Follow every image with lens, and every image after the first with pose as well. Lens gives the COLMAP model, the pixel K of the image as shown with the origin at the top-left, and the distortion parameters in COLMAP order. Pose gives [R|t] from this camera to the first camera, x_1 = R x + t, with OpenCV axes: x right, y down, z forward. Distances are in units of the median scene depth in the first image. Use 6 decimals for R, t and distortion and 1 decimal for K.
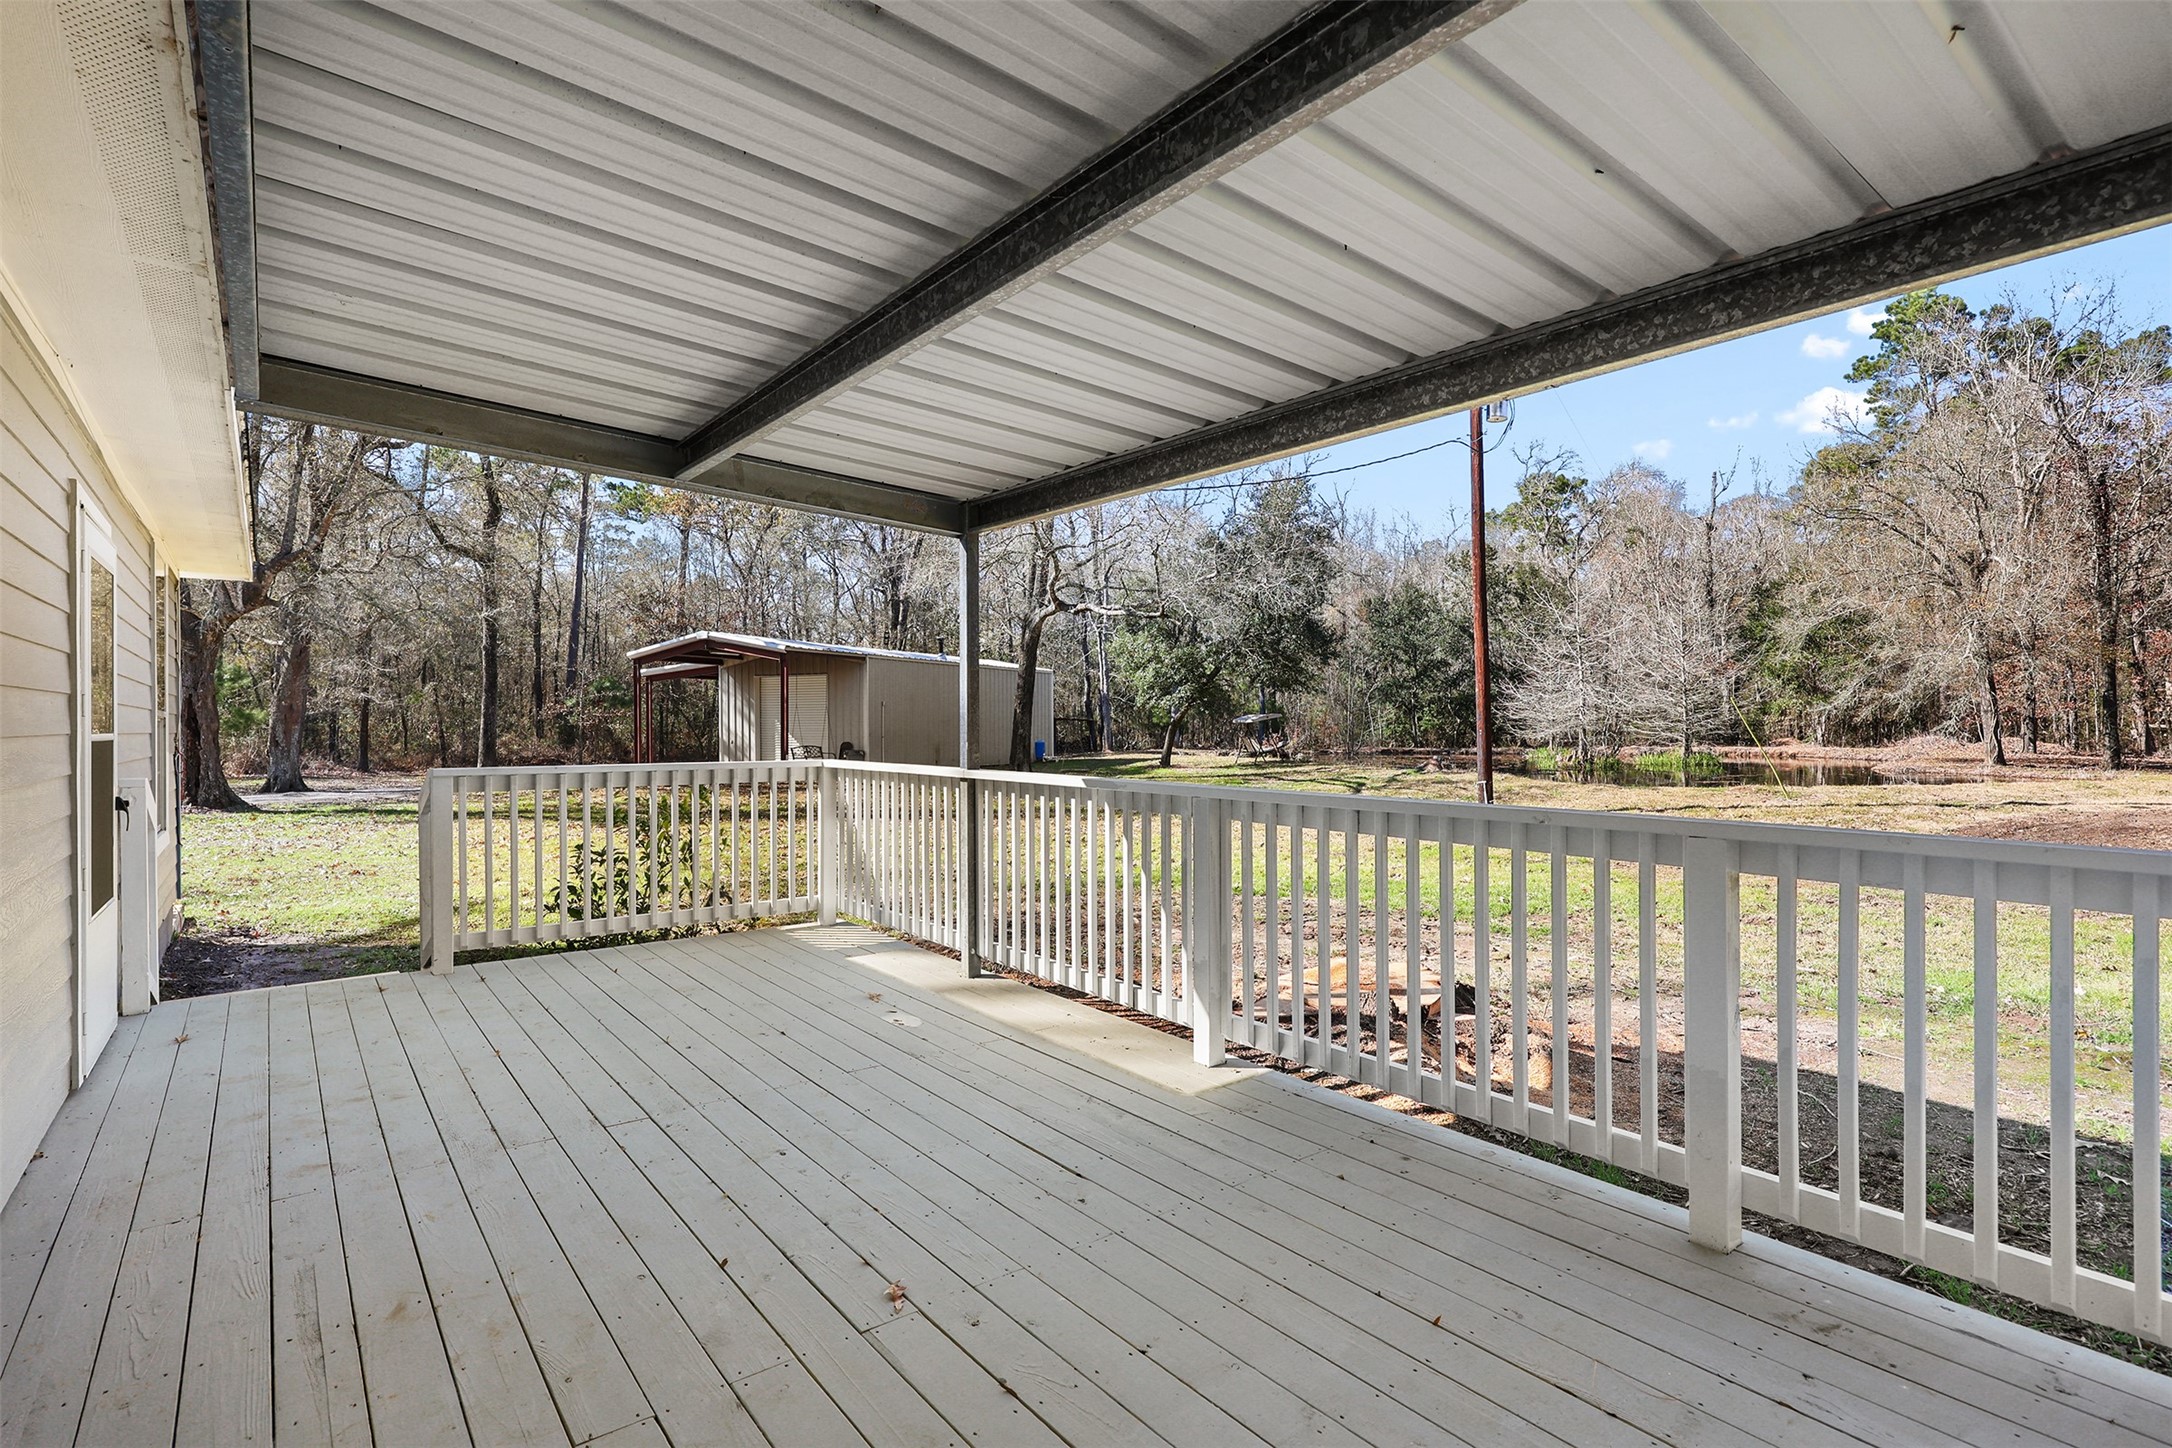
lens RADIAL K [[1078.9, 0, 1088.1], [0, 1078.9, 723.6], [0, 0, 1]] dist [0.003669, 0.000382]
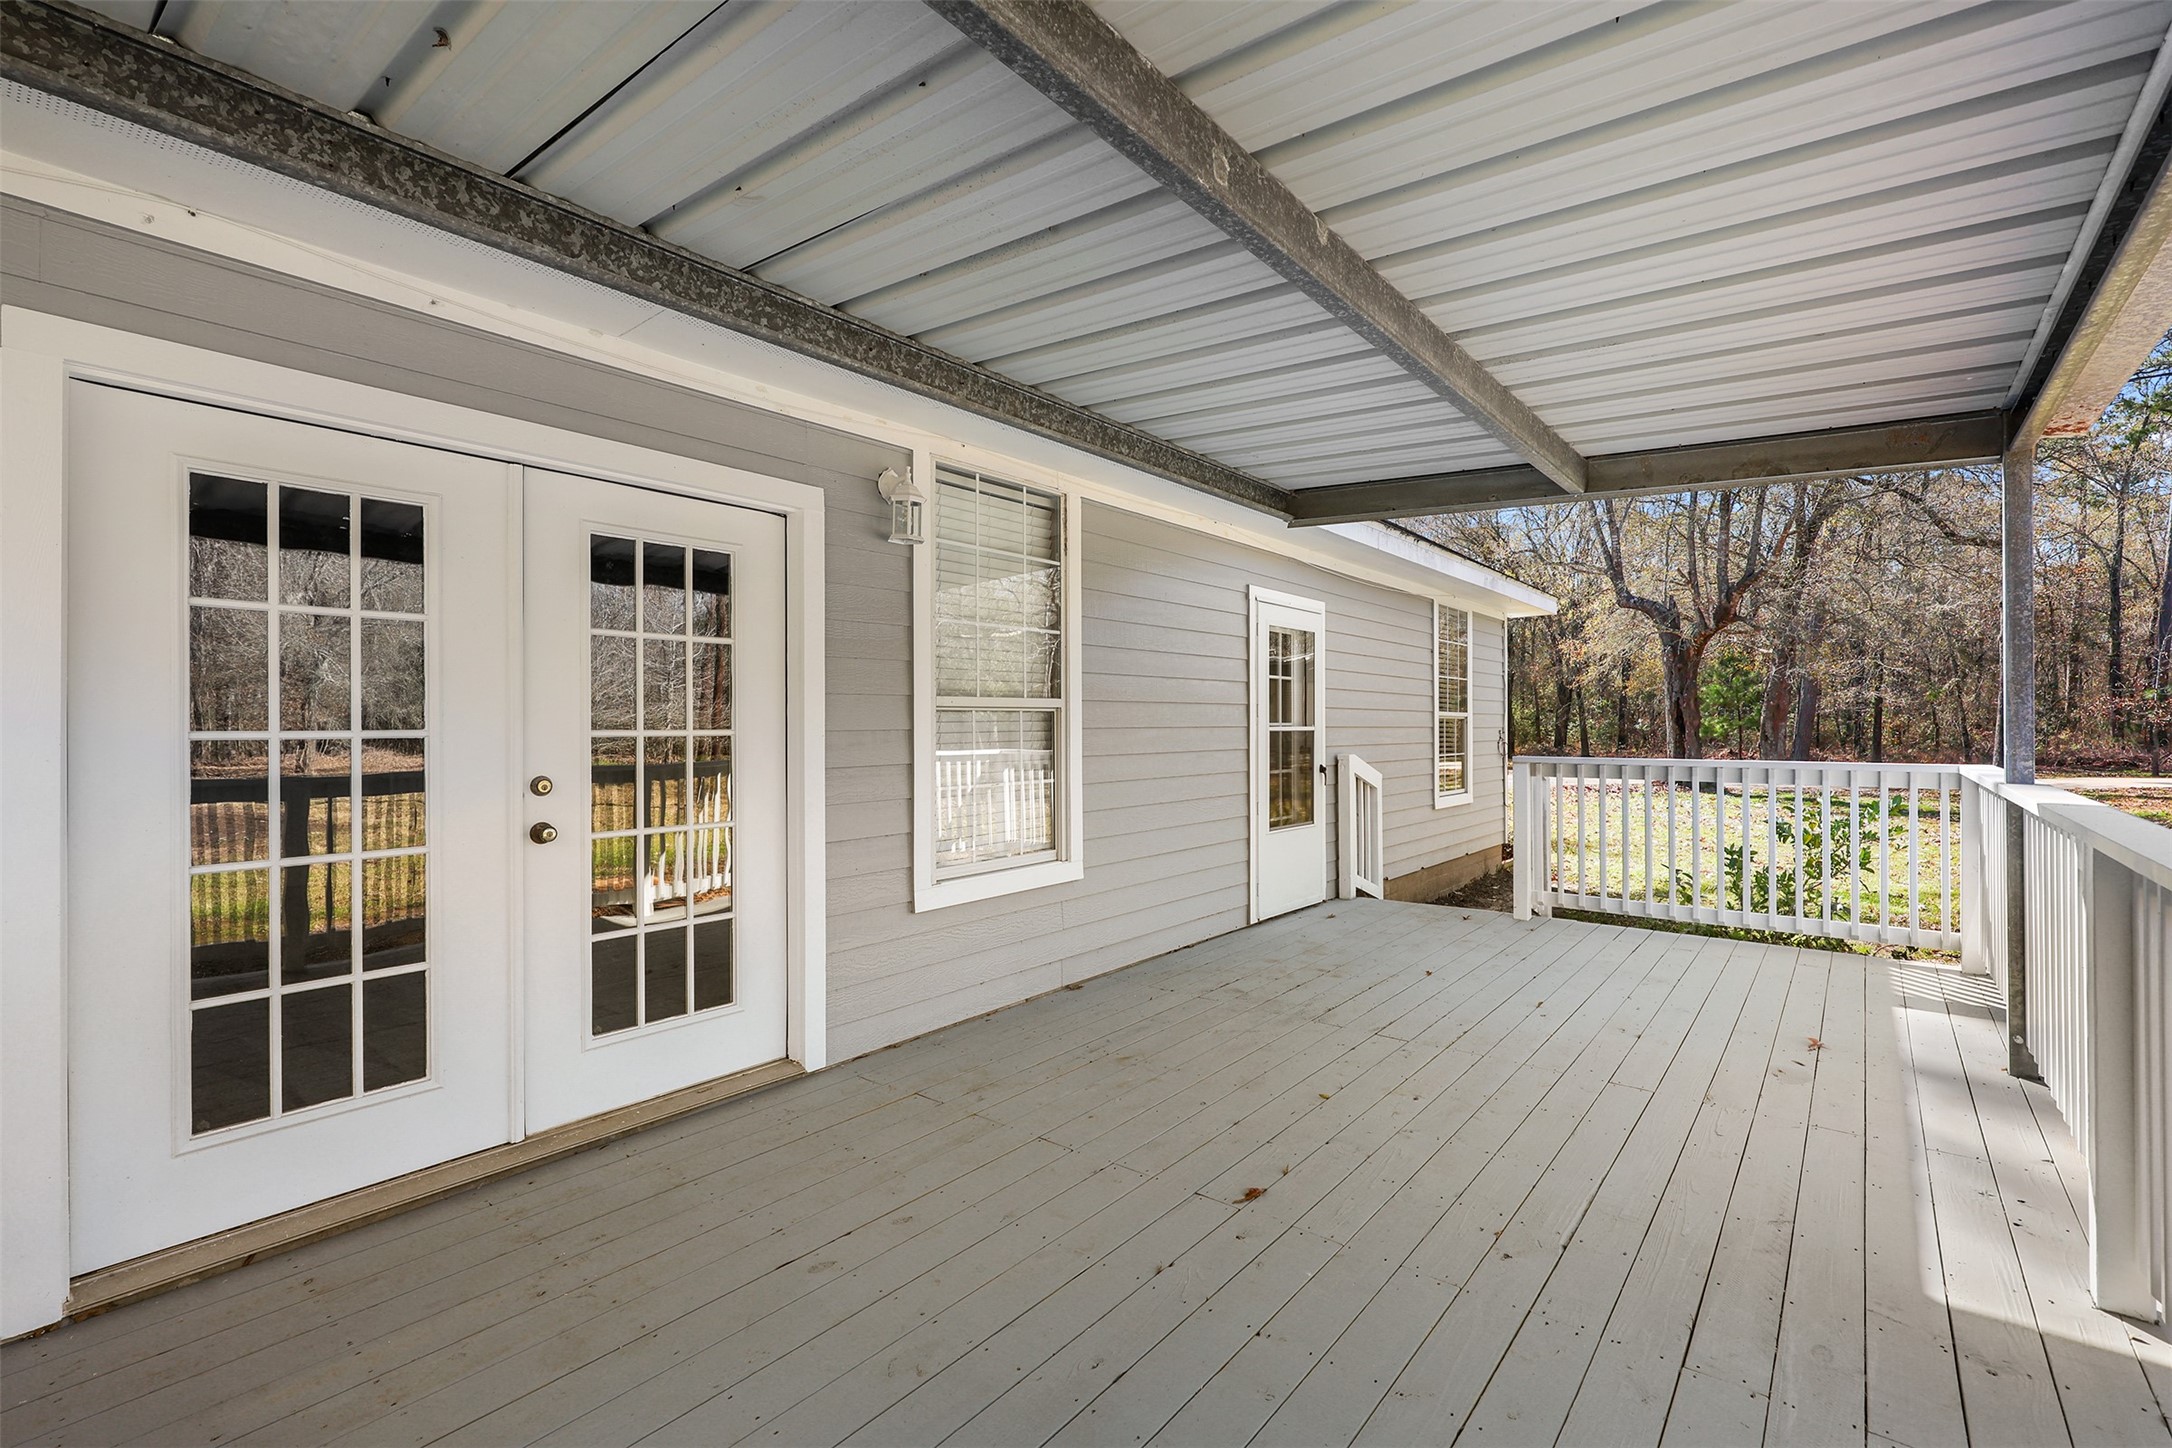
lens RADIAL K [[947.2, 0, 1090.3], [0, 947.2, 722.8], [0, 0, 1]] dist [0.000284, 0.000104]
pose [[0.231067, -0.000221, -0.972938, 0.380914], [0.002566, 0.999997, 0.000382, 0.001179], [0.972935, -0.002585, 0.231066, 0.273854]]
